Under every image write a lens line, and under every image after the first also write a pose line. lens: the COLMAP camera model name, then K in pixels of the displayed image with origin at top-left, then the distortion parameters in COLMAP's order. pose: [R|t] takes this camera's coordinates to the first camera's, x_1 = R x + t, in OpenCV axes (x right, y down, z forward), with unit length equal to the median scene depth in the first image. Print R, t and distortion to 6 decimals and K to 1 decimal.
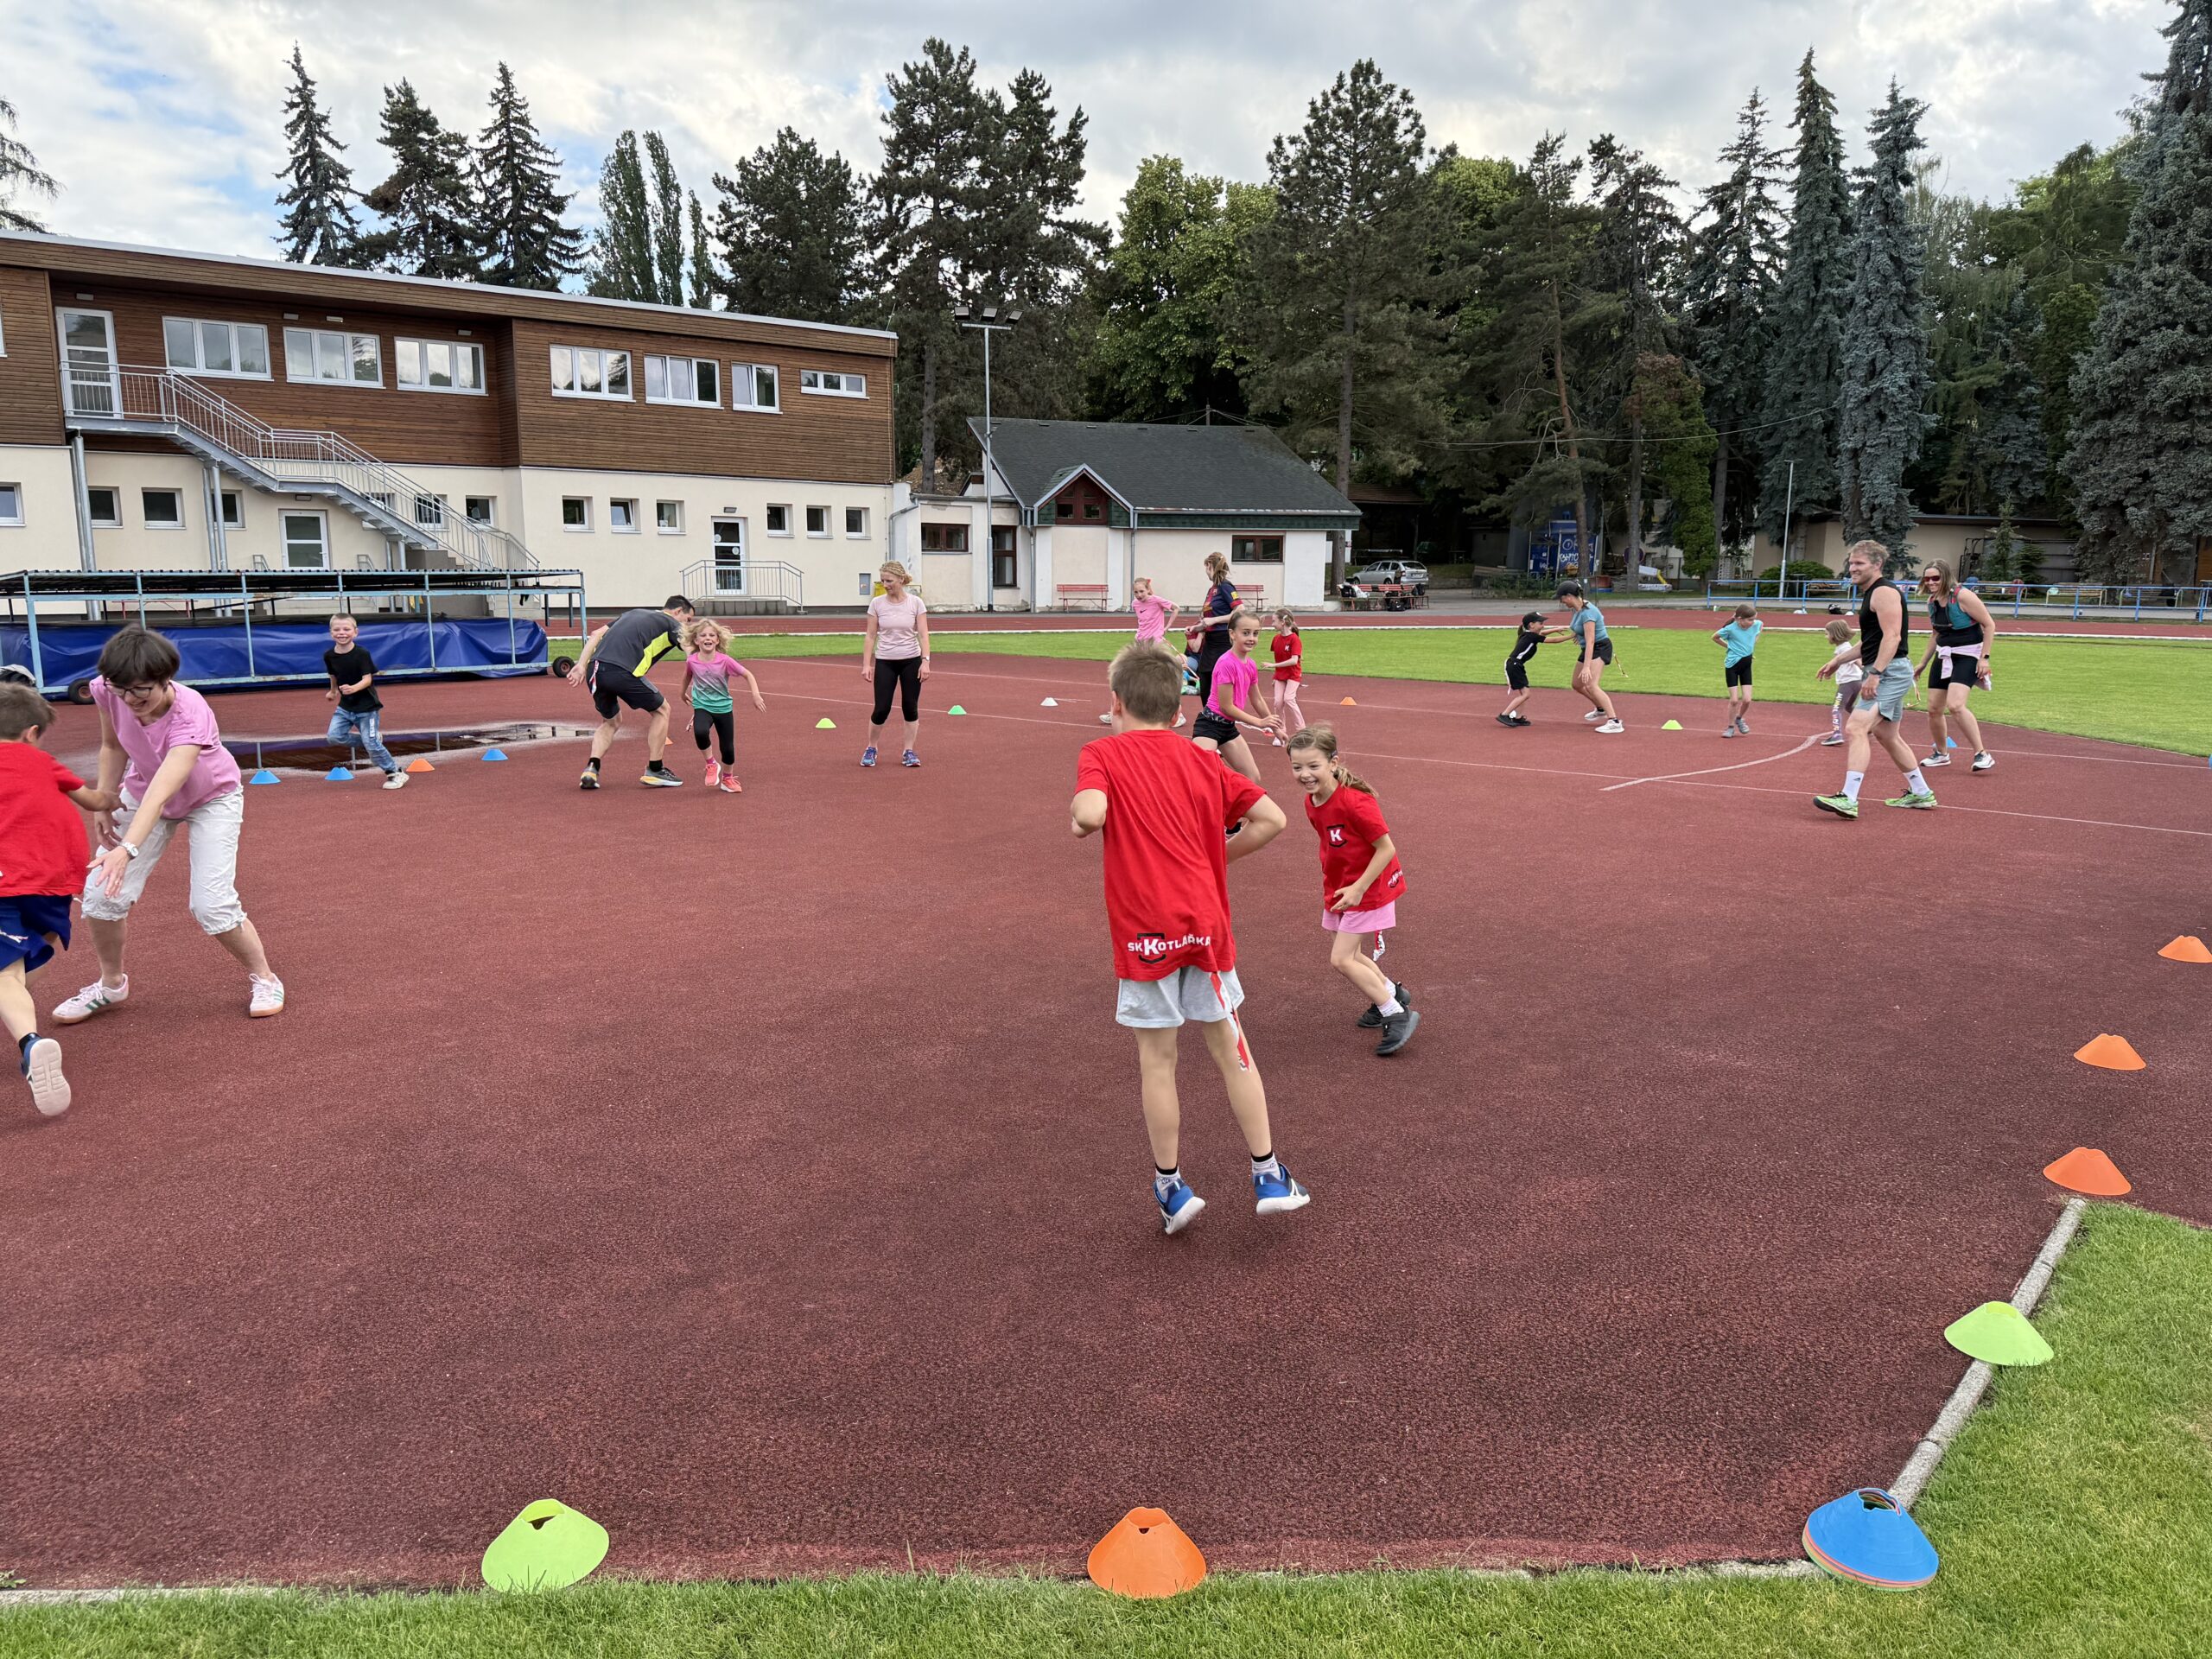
lens RADIAL K [[1547.9, 0, 1110.6], [0, 1547.9, 835.9], [0, 0, 1]] dist [0.000801, -0.018155]
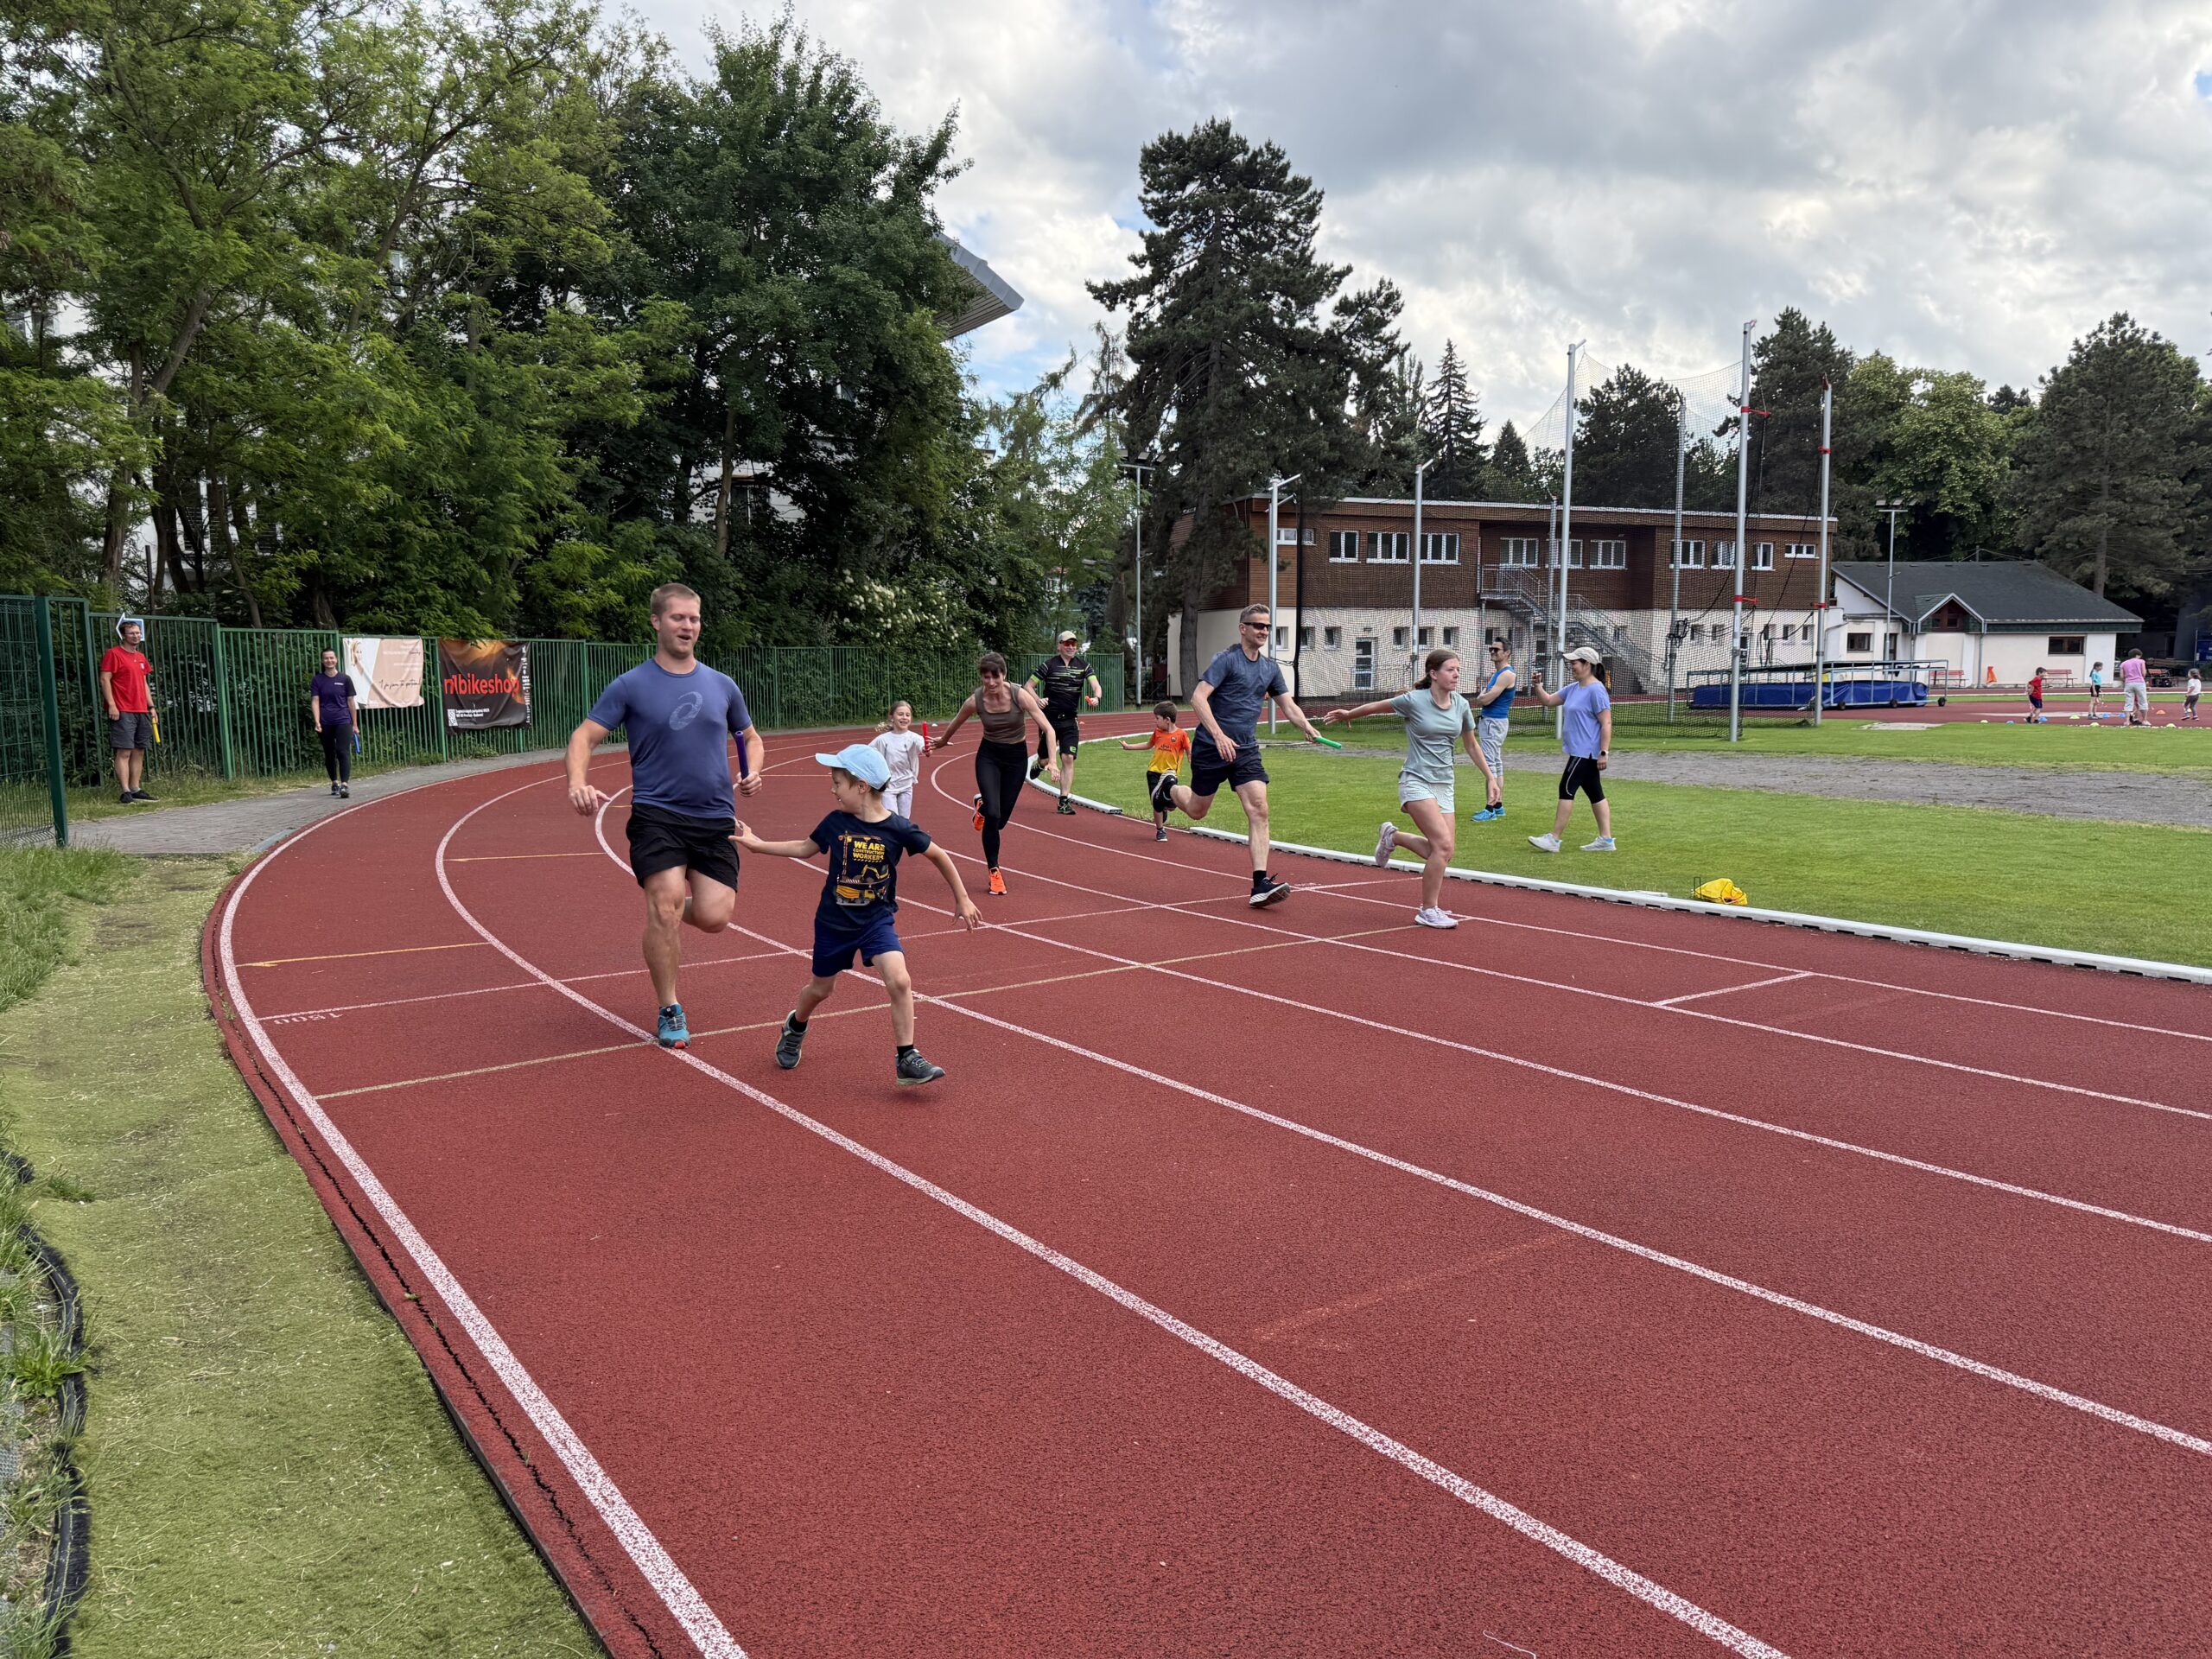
lens RADIAL K [[1547.9, 0, 1124.2], [0, 1547.9, 836.2], [0, 0, 1]] dist [0.000801, -0.018155]
pose [[0.967899, 0.002567, -0.251328, -0.409604], [-0.020745, 0.997352, -0.069706, 0.120818], [0.250483, 0.072682, 0.965389, -0.650518]]
